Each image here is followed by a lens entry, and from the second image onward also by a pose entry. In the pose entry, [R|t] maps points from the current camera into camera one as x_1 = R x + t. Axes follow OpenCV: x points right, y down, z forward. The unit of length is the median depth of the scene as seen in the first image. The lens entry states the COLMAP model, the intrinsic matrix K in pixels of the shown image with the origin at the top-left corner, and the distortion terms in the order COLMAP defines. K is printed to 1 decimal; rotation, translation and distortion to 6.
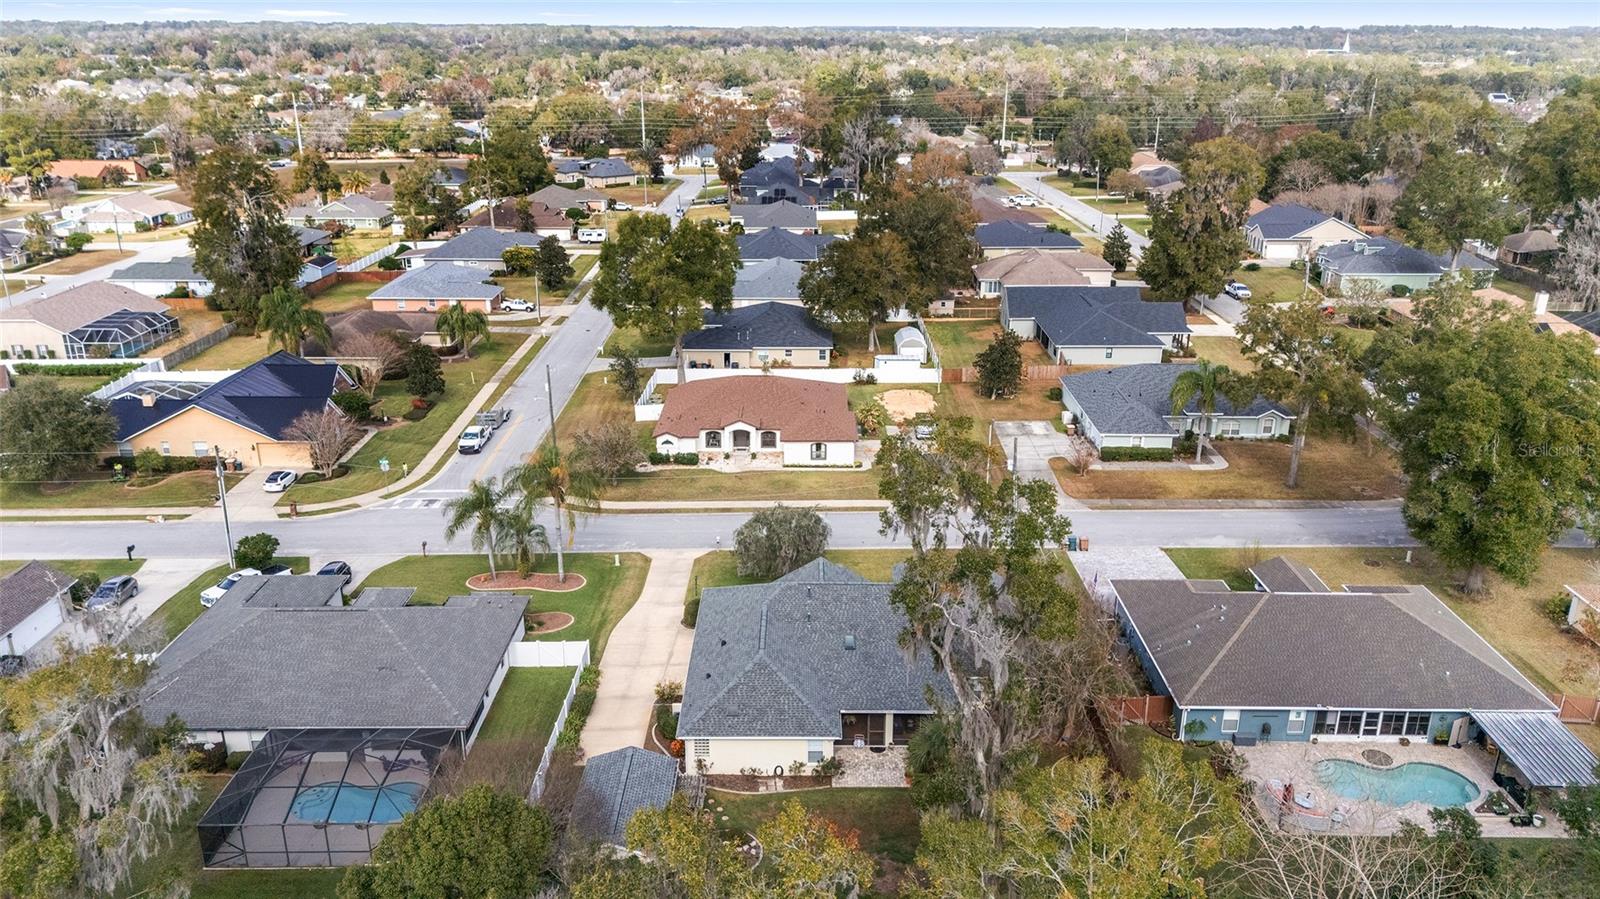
lens RADIAL K [[1165.8, 0, 807.5], [0, 1165.8, 454.1], [0, 0, 1]] dist [0.102659, -0.134851]
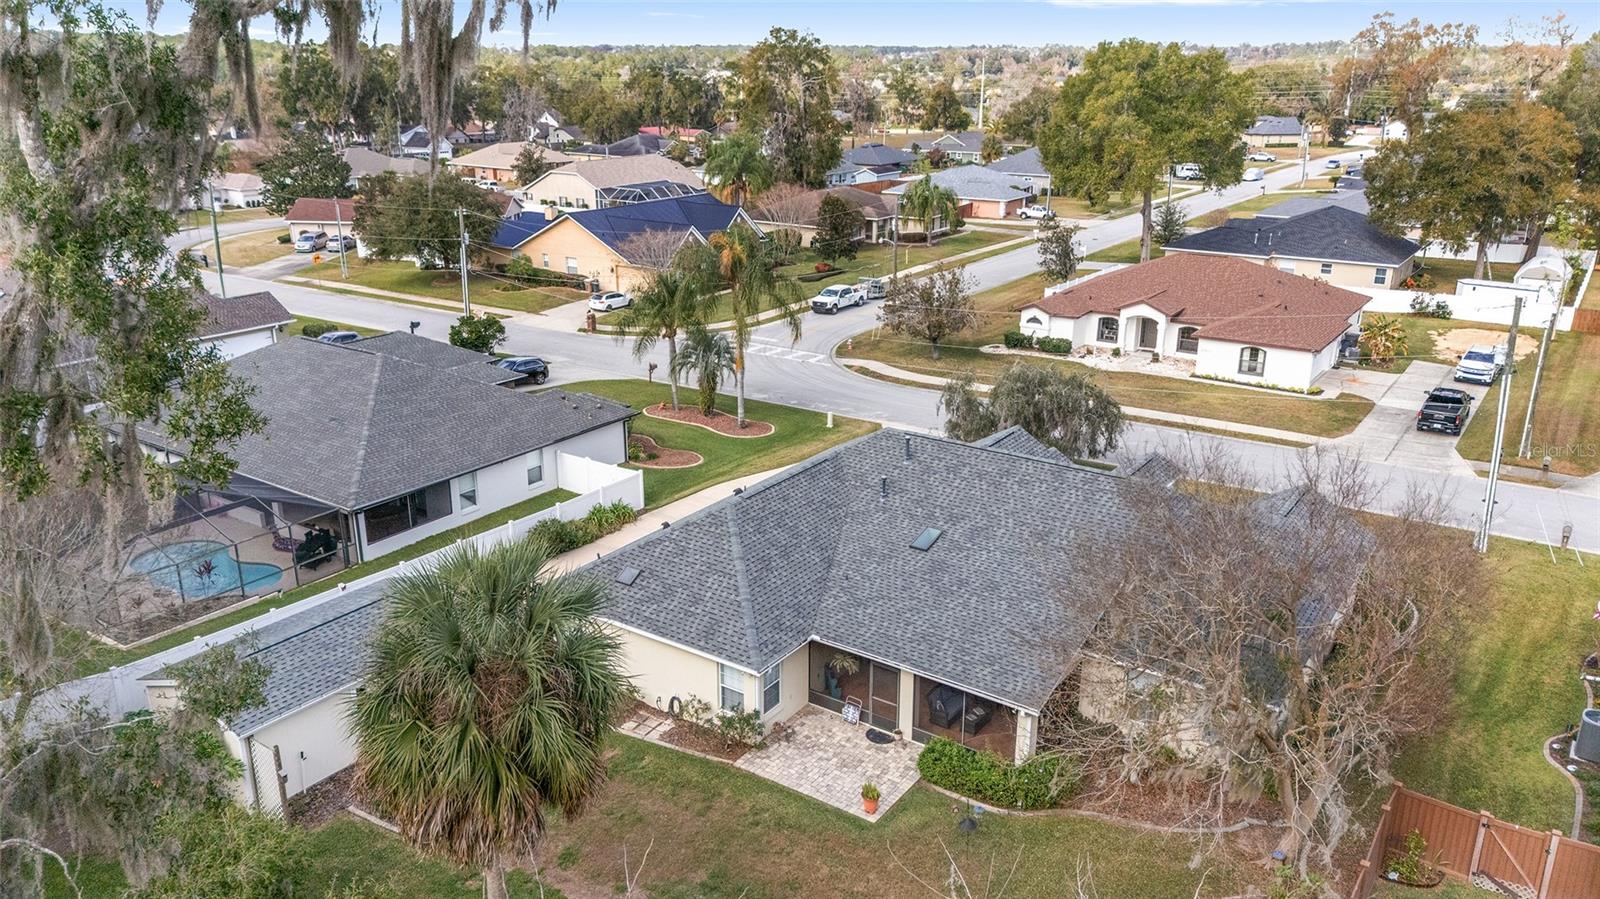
lens RADIAL K [[1165.8, 0, 807.5], [0, 1165.8, 454.1], [0, 0, 1]] dist [0.102659, -0.134851]
pose [[0.820980, 0.181506, -0.541338, 0.160298], [-0.193801, 0.980423, 0.034813, 0.068773], [0.537059, 0.076331, 0.840084, 0.312177]]
